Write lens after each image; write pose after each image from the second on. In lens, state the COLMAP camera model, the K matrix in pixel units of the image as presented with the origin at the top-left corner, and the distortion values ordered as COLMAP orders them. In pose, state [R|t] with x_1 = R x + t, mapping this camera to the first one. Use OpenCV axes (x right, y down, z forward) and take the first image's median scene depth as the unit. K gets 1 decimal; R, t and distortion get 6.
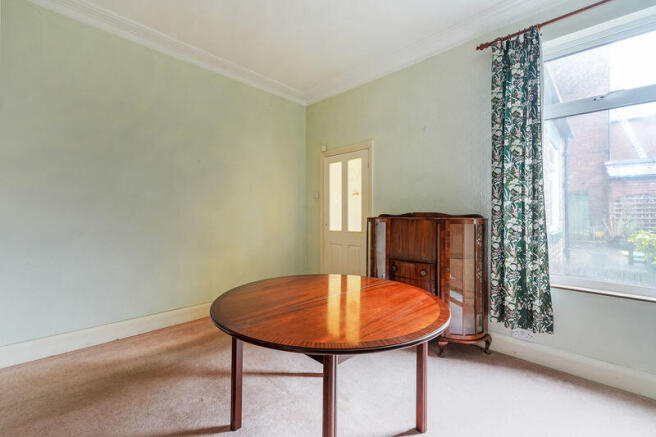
lens RADIAL K [[283.1, 0, 327.7], [0, 283.1, 215.3], [0, 0, 1]] dist [0.009038, 0.000218]
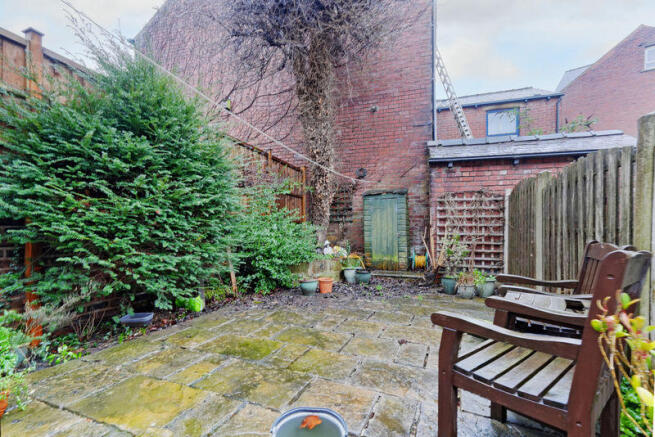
lens RADIAL K [[308.2, 0, 319.4], [0, 308.2, 218.4], [0, 0, 1]] dist [0.017734, 0.001477]
pose [[0.934208, 0.017895, 0.356280, 0.562960], [-0.008147, 0.999551, -0.028843, -0.000651], [-0.356637, 0.024043, 0.933934, 0.508307]]
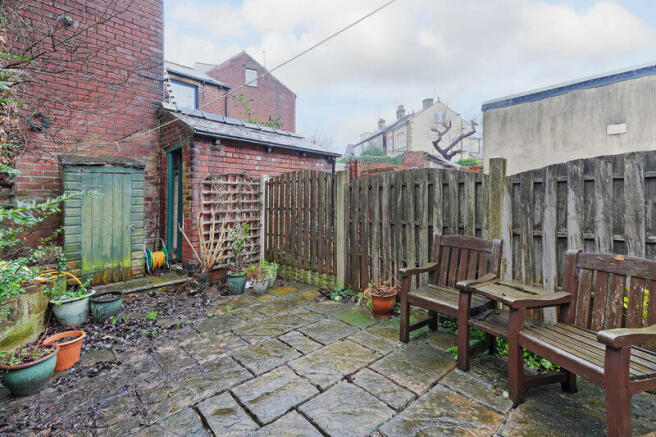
lens RADIAL K [[308.7, 0, 349.3], [0, 308.7, 190.6], [0, 0, 1]] dist [0.017734, 0.001477]
pose [[0.040723, 0.028947, 0.998751, 0.506922], [0.000153, 0.999580, -0.028977, -0.026918], [-0.999170, 0.001332, 0.040701, 0.730309]]
